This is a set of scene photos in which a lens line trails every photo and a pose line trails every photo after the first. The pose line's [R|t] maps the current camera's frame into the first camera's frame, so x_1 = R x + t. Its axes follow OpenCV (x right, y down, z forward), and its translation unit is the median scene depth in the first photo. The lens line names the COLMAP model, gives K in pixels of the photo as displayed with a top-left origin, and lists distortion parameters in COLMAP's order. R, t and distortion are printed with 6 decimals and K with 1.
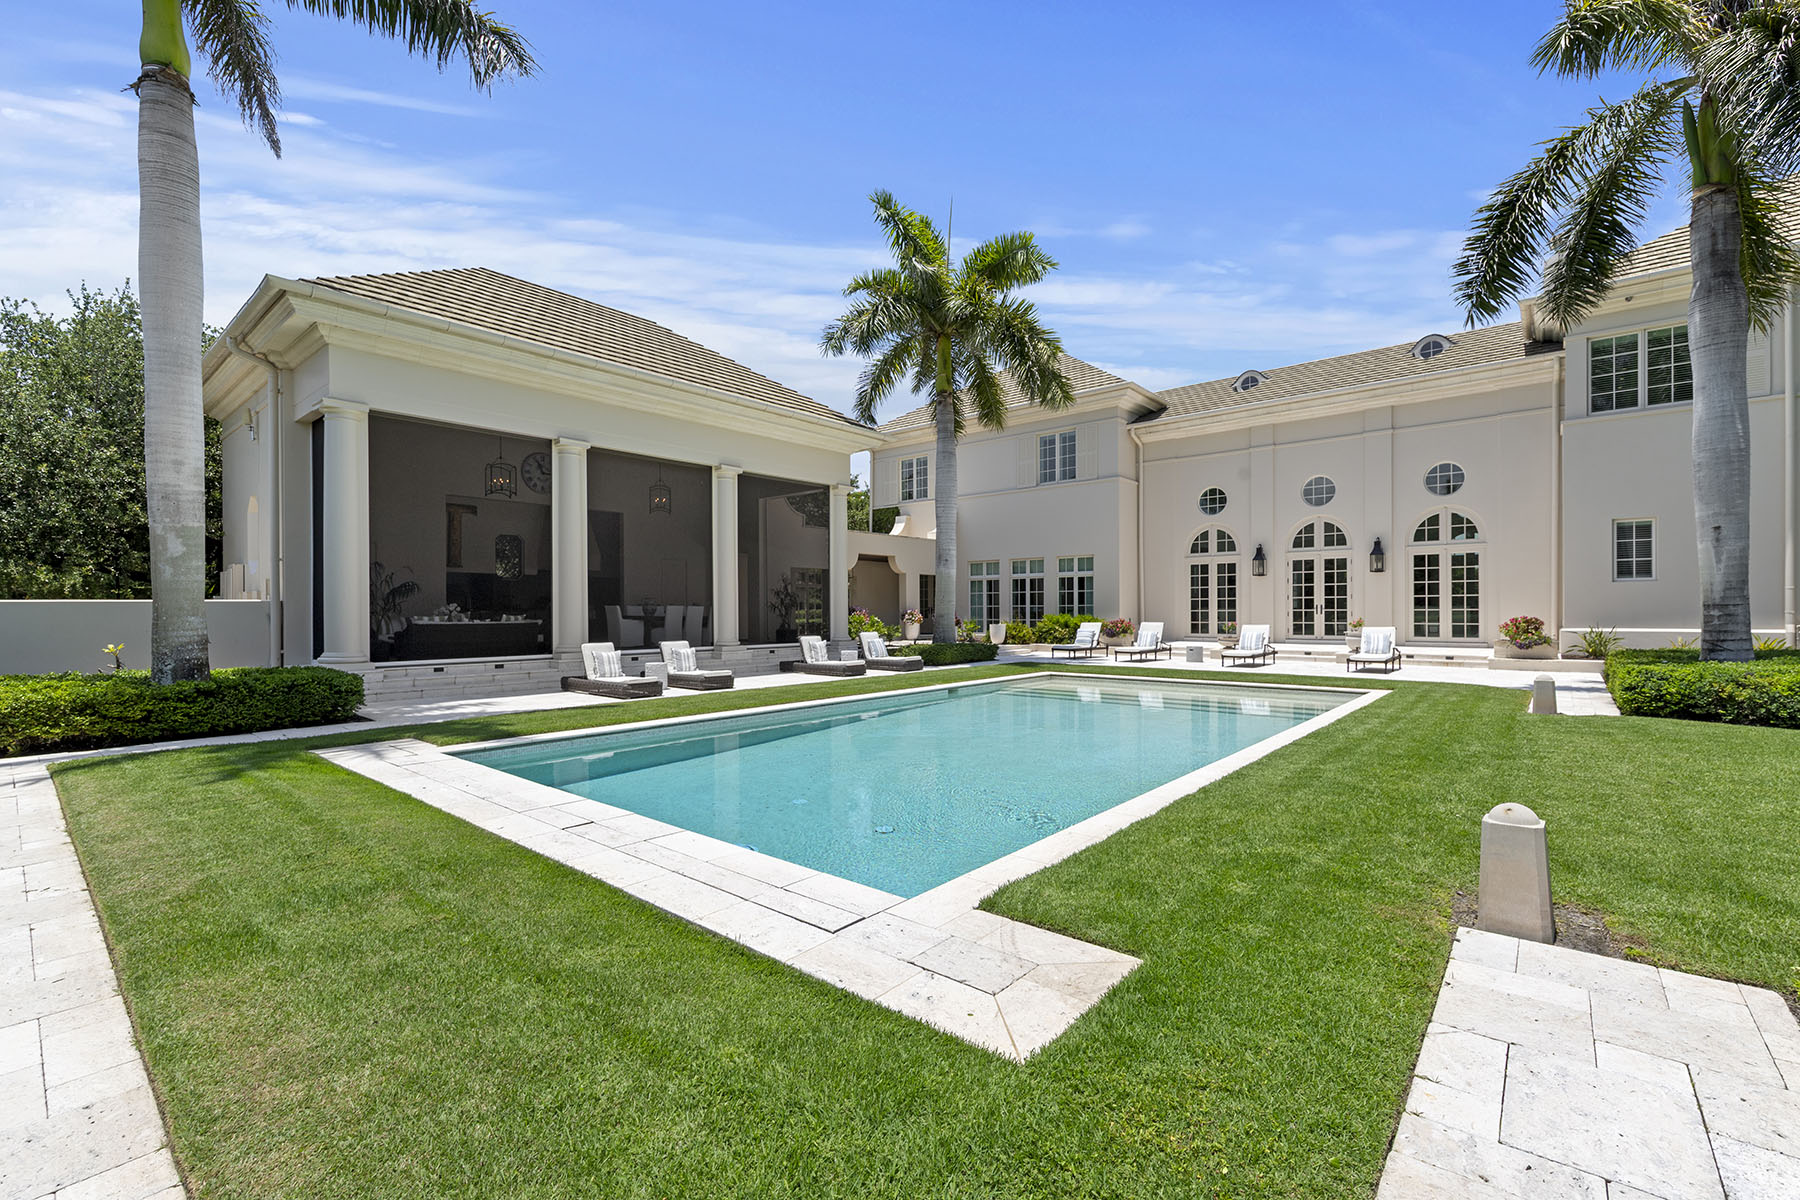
lens RADIAL K [[752.3, 0, 901.0], [0, 752.3, 602.2], [0, 0, 1]] dist [0.008585, -0.000956]
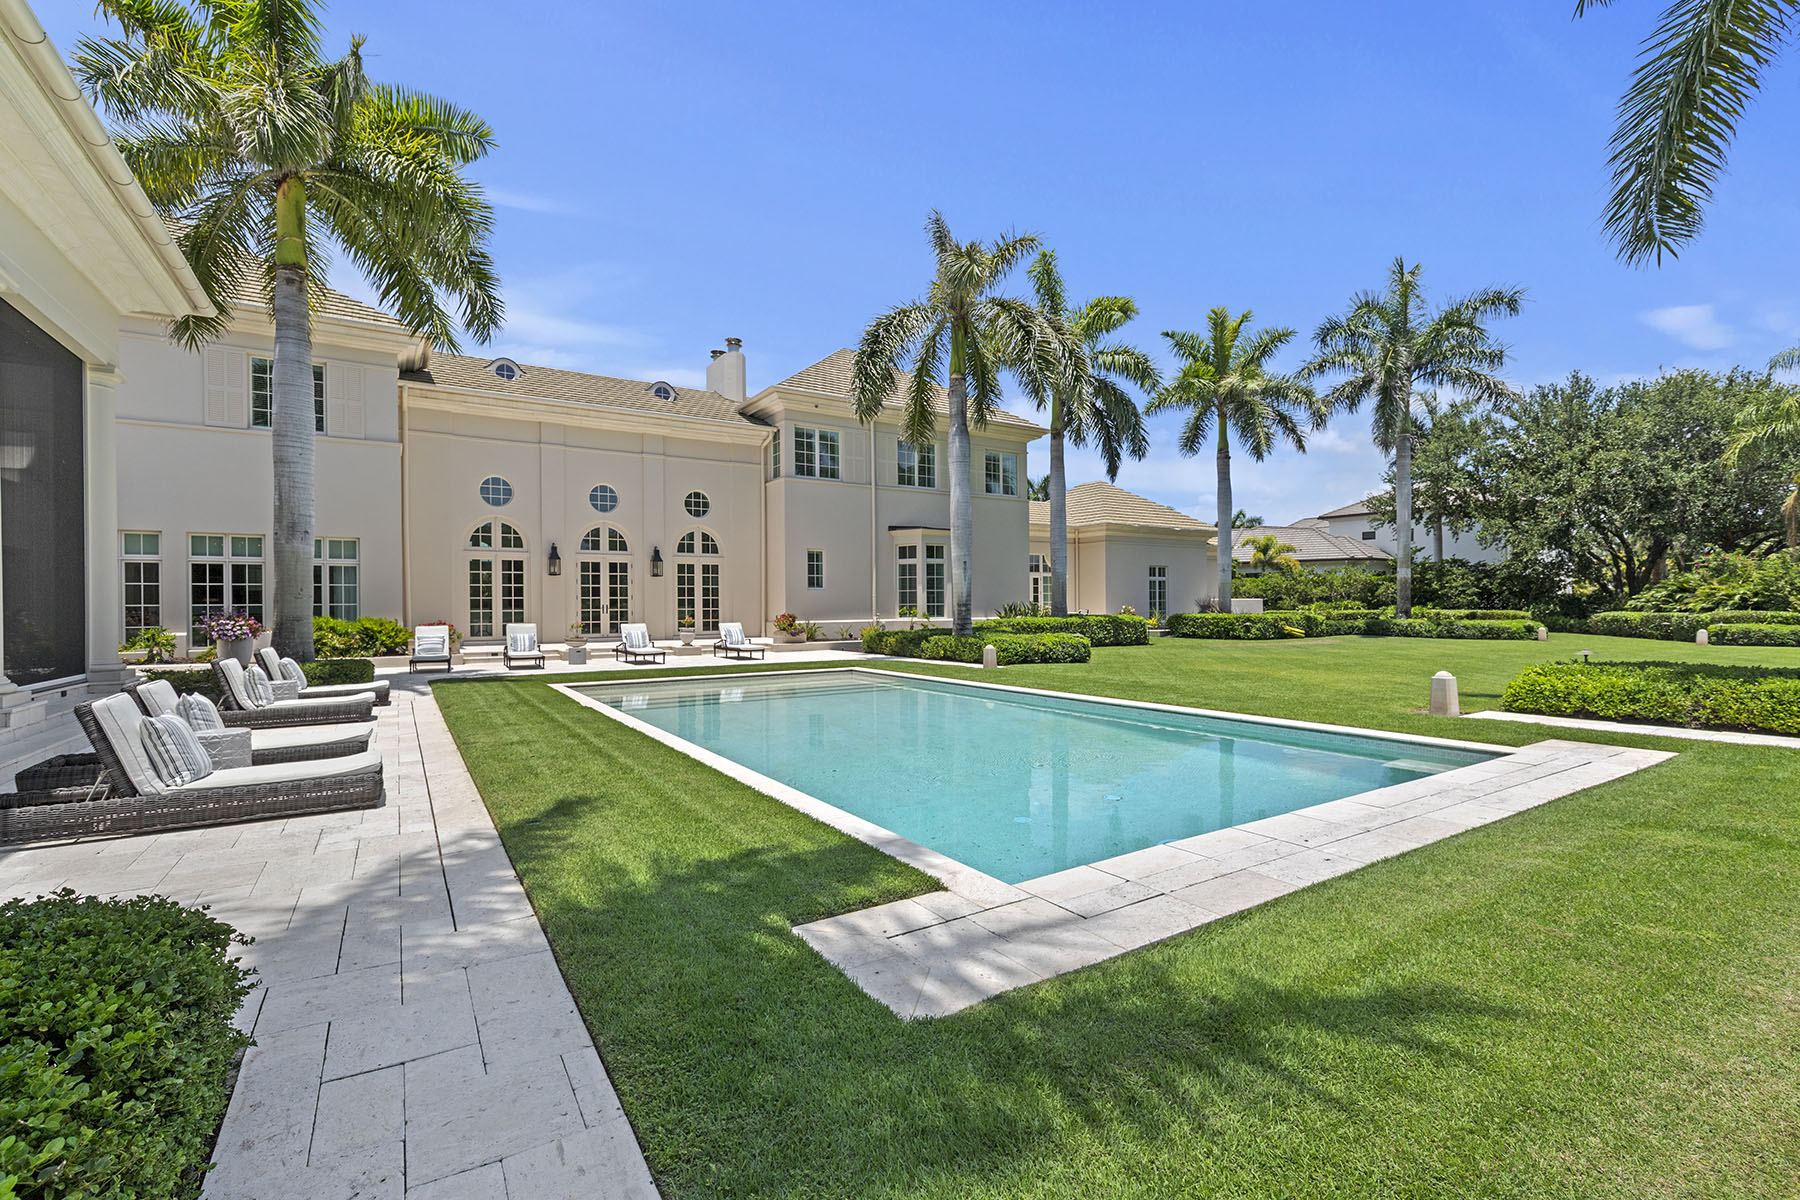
lens RADIAL K [[752.3, 0, 899.5], [0, 752.3, 609.3], [0, 0, 1]] dist [0.008585, -0.000956]
pose [[0.312047, -0.001229, 0.950066, -0.329972], [-0.004020, 0.999989, 0.002614, 0.005424], [-0.950058, -0.004635, 0.312039, 0.272682]]
